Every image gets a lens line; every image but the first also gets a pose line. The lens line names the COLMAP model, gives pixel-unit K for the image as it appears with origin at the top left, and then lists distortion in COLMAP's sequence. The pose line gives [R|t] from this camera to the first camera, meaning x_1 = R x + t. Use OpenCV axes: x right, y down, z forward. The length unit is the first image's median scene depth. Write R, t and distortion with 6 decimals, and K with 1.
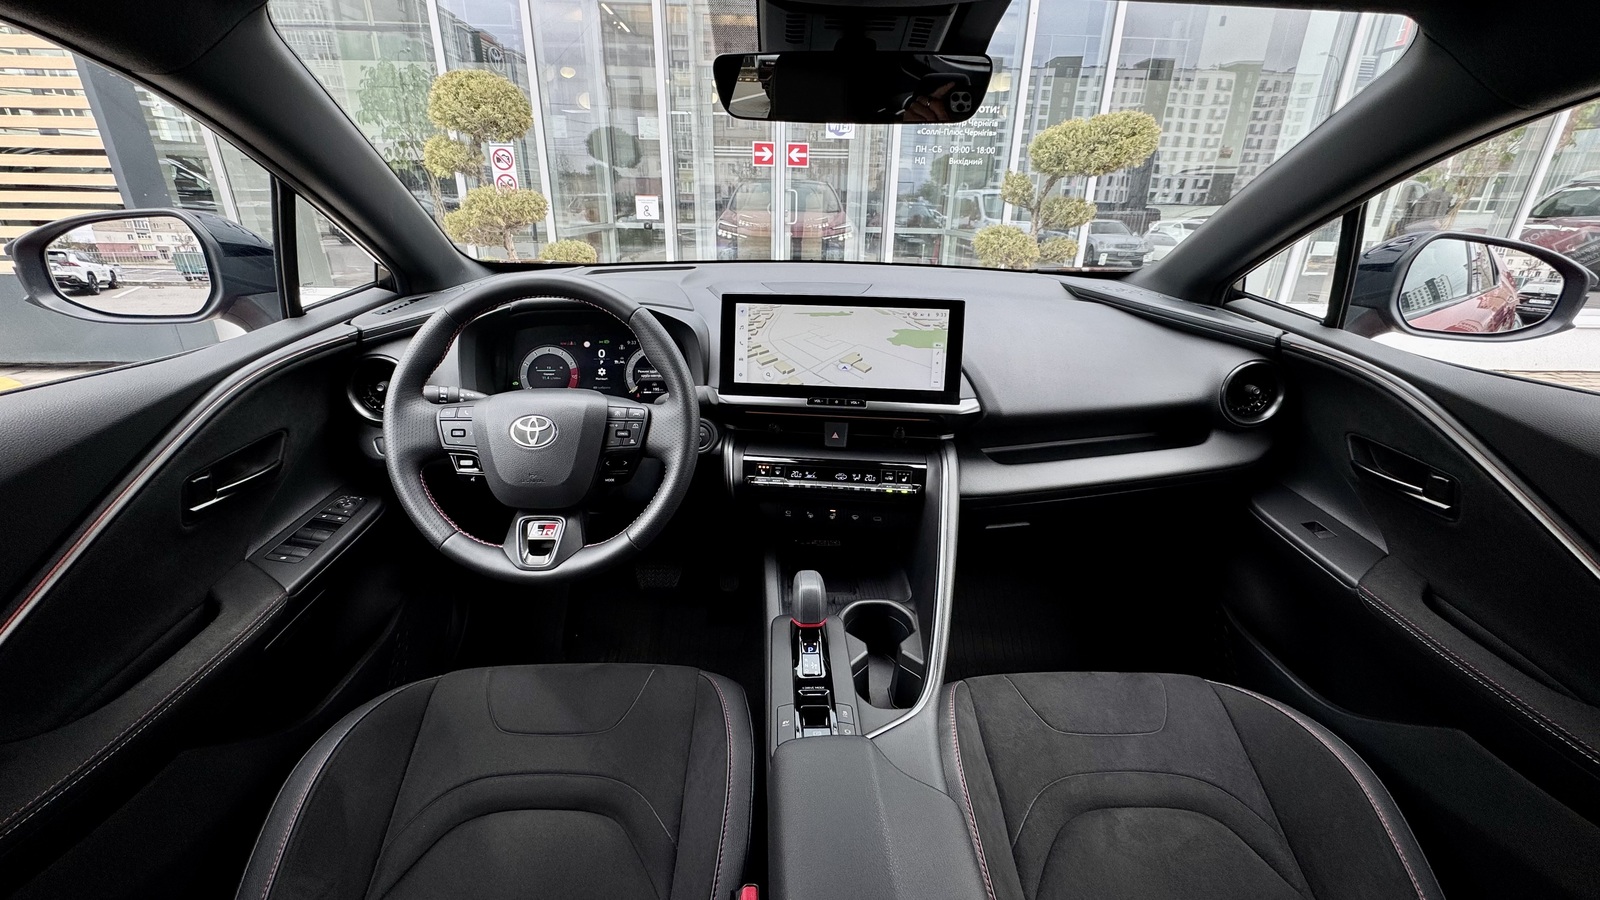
lens RADIAL K [[629.2, 0, 798.5], [0, 629.2, 440.1], [0, 0, 1]] dist [-0.014330, 0.000053]
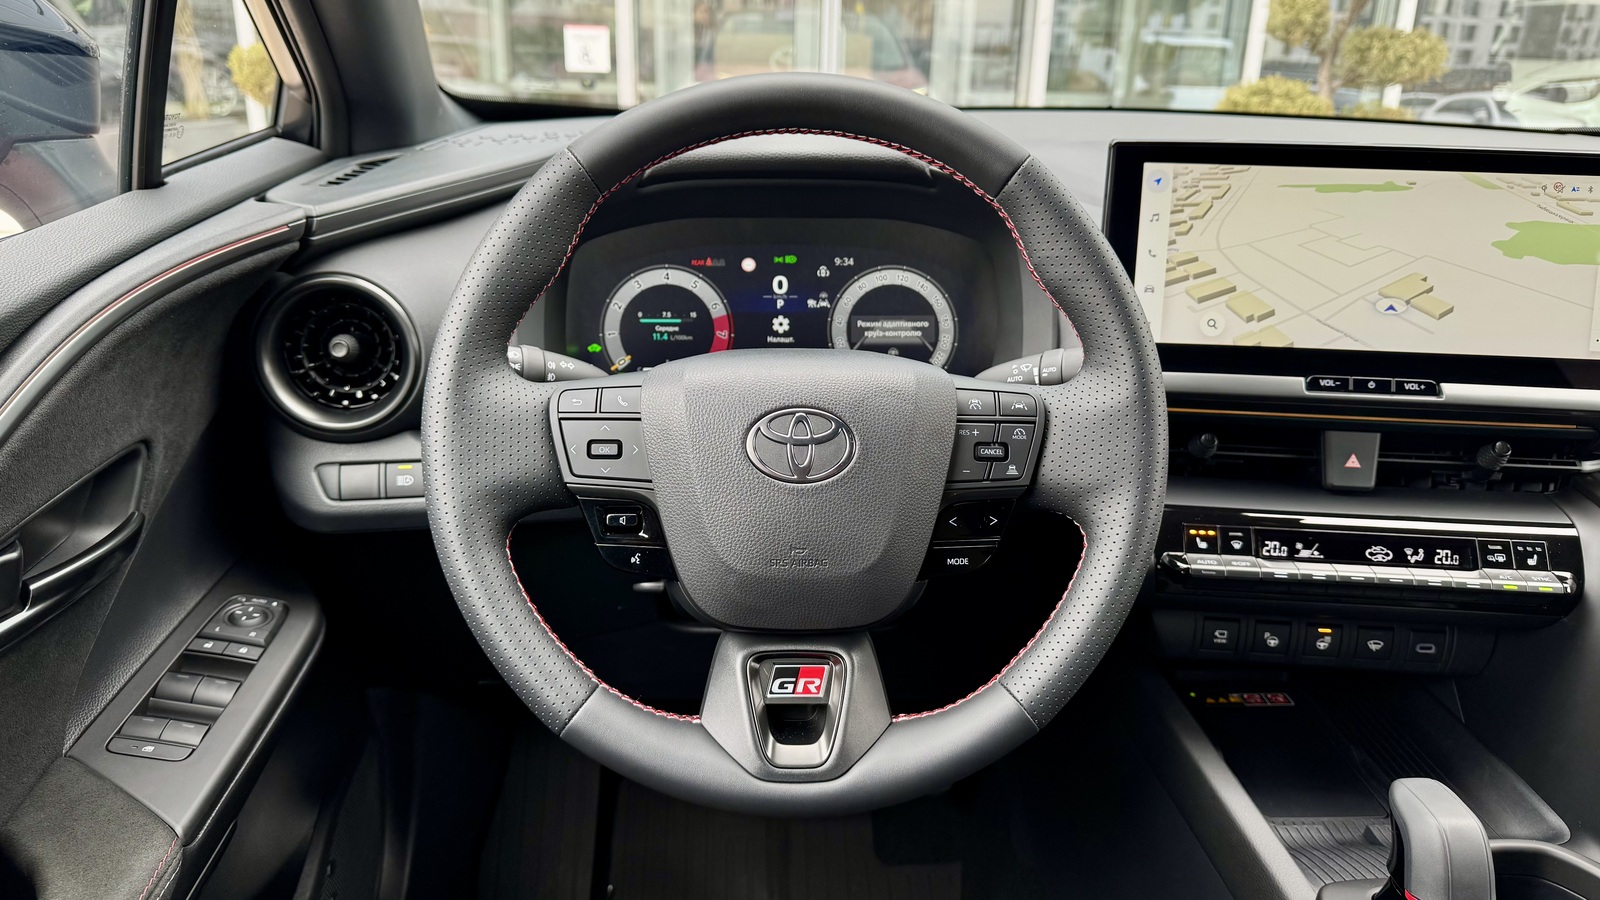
lens RADIAL K [[1138.3, 0, 807.6], [0, 1138.3, 455.5], [0, 0, 1]] dist [0.006947, -0.005801]
pose [[0.999985, 0.001131, 0.005382, -0.345487], [-0.000981, 0.999609, -0.027944, 0.011786], [-0.005412, 0.027938, 0.999595, 0.201485]]
